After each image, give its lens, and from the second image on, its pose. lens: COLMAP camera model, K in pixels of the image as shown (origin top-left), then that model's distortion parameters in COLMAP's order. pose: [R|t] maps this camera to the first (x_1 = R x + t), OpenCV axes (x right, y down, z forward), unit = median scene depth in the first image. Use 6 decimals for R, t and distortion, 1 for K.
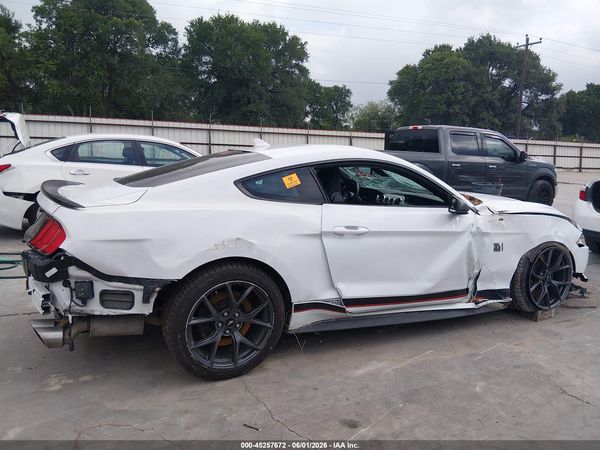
lens RADIAL K [[454.7, 0, 305.1], [0, 454.7, 226.2], [0, 0, 1]] dist [0.072077, -0.132284]
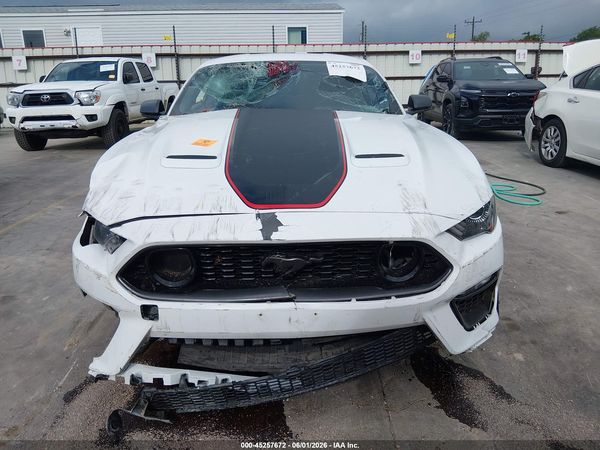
lens RADIAL K [[454.7, 0, 302.4], [0, 454.7, 224.0], [0, 0, 1]] dist [0.072077, -0.132284]
pose [[-0.396464, 0.241235, -0.885789, 1.286787], [-0.157187, 0.932774, 0.324385, -0.208710], [0.904494, 0.267841, -0.331892, 1.879645]]
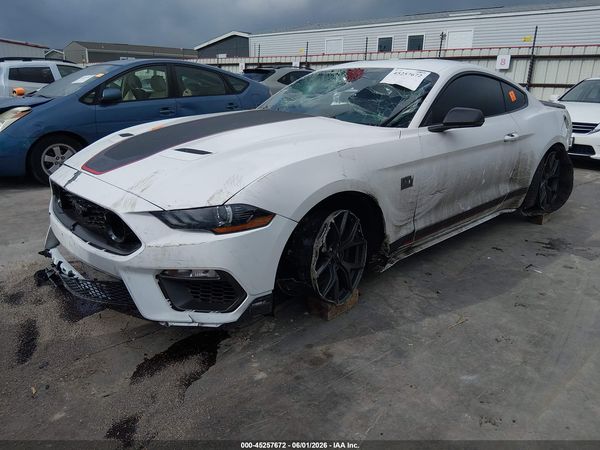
lens RADIAL K [[454.7, 0, 303.4], [0, 454.7, 227.4], [0, 0, 1]] dist [0.072077, -0.132284]
pose [[-0.950488, 0.042894, -0.307785, 0.717016], [-0.102364, 0.891937, 0.440420, -0.351366], [0.293416, 0.450121, -0.843385, 2.501451]]
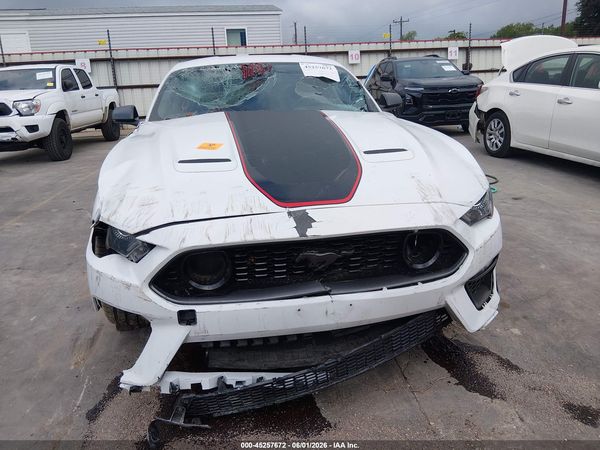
lens RADIAL K [[454.7, 0, 302.5], [0, 454.7, 228.1], [0, 0, 1]] dist [0.072077, -0.132284]
pose [[-0.268821, 0.267092, -0.925417, 1.334327], [-0.134184, 0.941030, 0.310577, -0.192096], [0.953798, 0.207666, -0.217129, 1.792214]]
